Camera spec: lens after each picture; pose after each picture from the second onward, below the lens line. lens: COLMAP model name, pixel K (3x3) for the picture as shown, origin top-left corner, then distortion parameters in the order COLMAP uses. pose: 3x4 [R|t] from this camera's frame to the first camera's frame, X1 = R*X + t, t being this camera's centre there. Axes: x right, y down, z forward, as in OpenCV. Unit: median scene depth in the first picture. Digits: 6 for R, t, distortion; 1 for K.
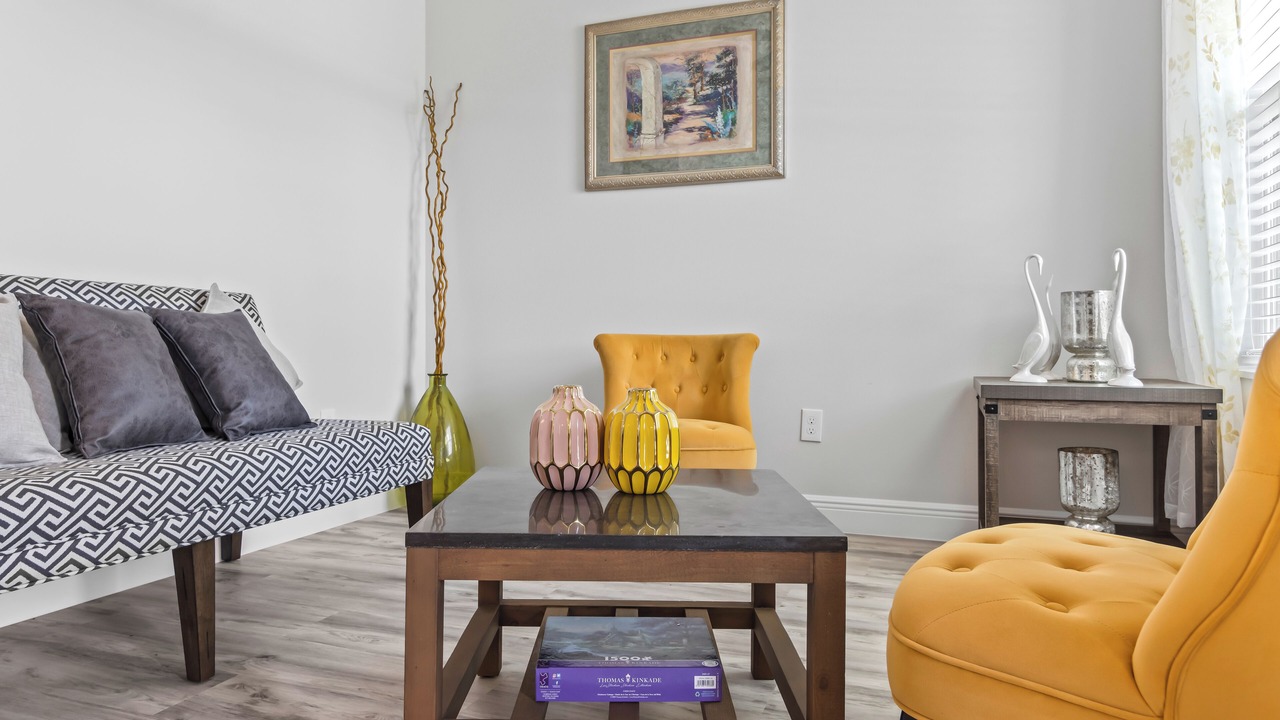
lens RADIAL K [[841.5, 0, 622.3], [0, 841.5, 328.3], [0, 0, 1]] dist [0.011625, 0.006045]
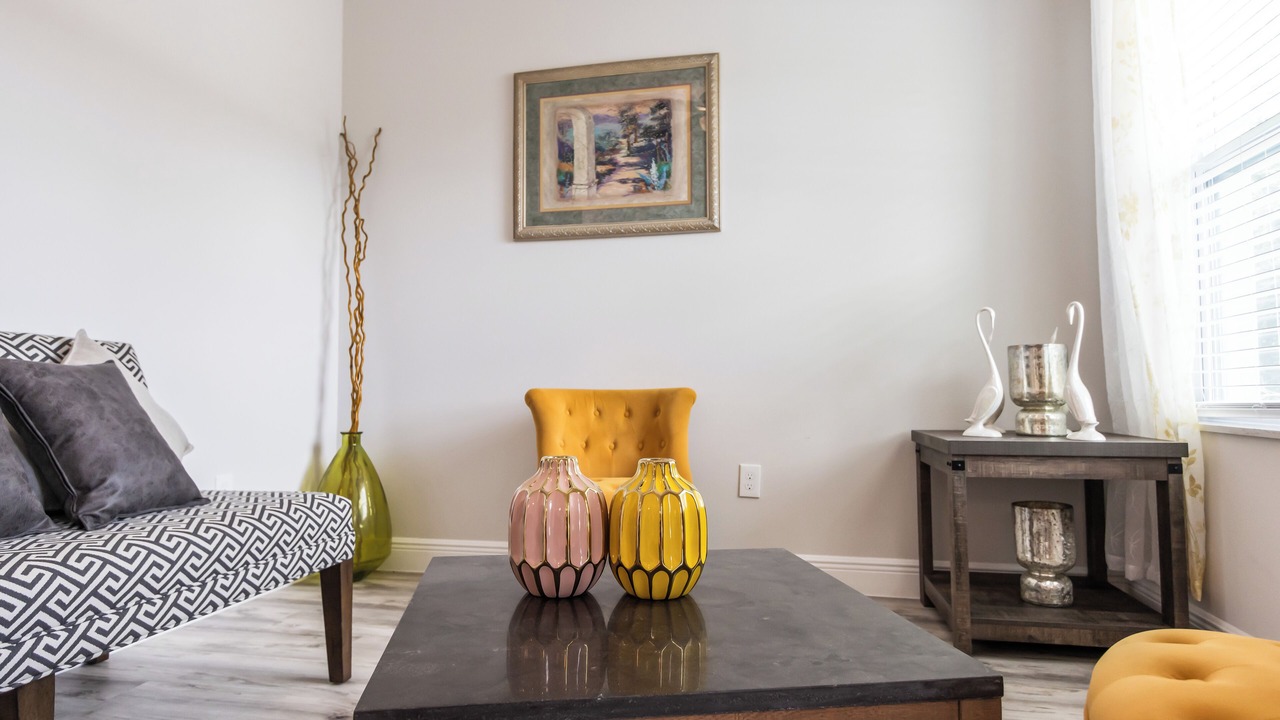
lens RADIAL K [[743.3, 0, 619.0], [0, 743.3, 348.4], [0, 0, 1]] dist [0.013250, -0.007202]
pose [[0.989086, 0.004859, 0.147262, -0.069332], [0.002035, 0.998910, -0.046625, 0.000730], [-0.147328, 0.046416, 0.987998, 0.197589]]
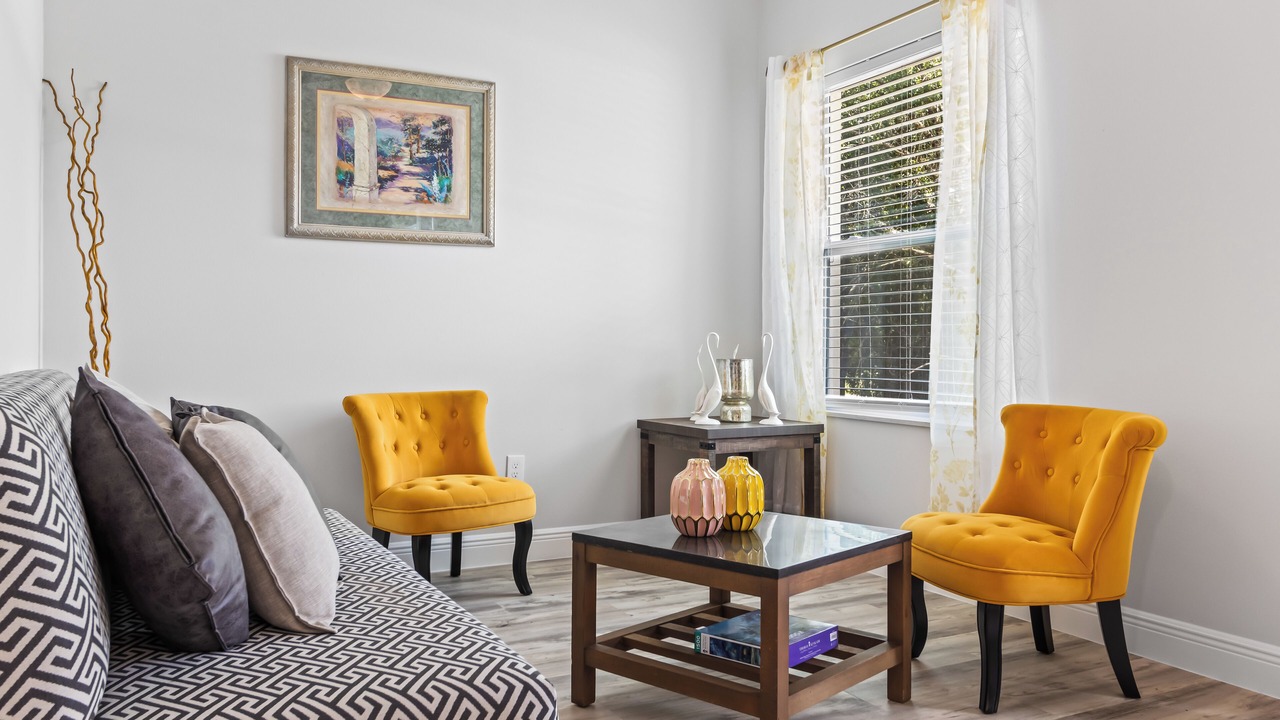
lens RADIAL K [[982.7, 0, 636.2], [0, 982.7, 340.9], [0, 0, 1]] dist [-0.000163, 0.005725]
pose [[0.673463, 0.001126, 0.739220, -0.803348], [-0.008973, 0.999938, 0.006652, -0.084340], [-0.739167, -0.011113, 0.673431, -0.003303]]
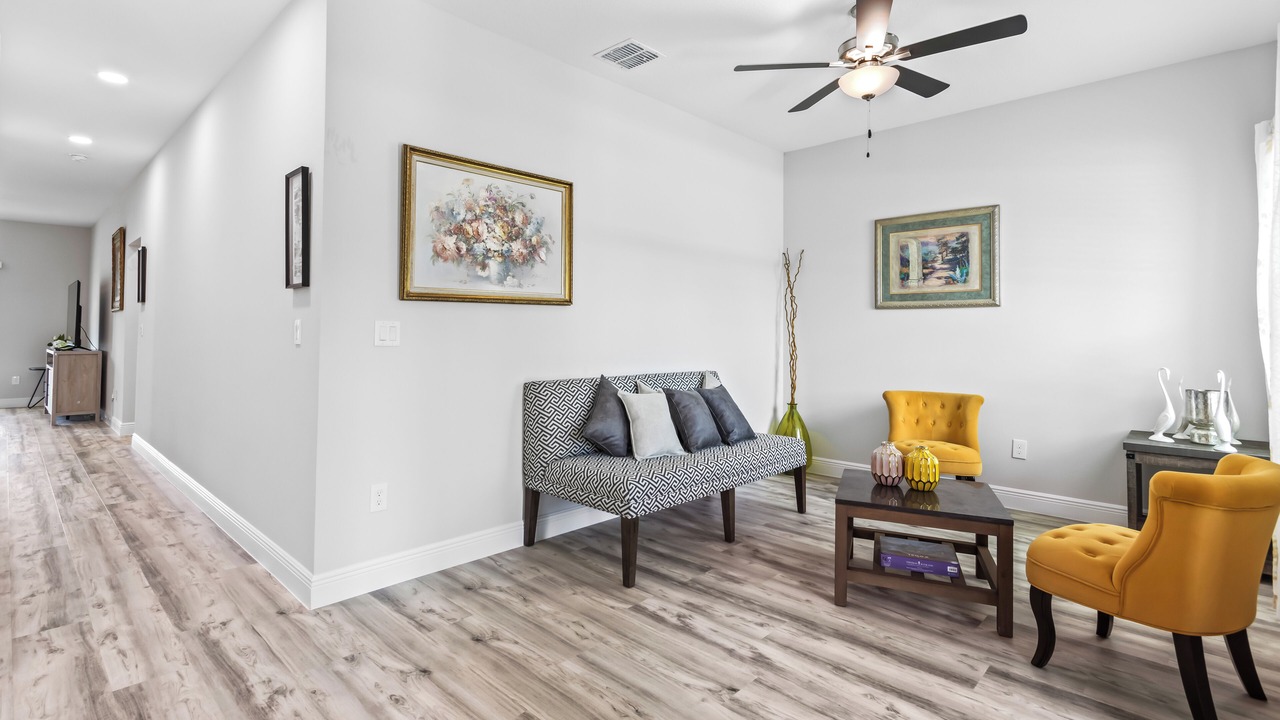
lens RADIAL K [[591.3, 0, 633.6], [0, 591.3, 318.0], [0, 0, 1]] dist [0.011963, -0.000249]
pose [[0.925482, -0.002872, -0.378782, -0.059345], [-0.004392, 0.999823, -0.018313, -0.163782], [0.378767, 0.018612, 0.925305, -0.560598]]
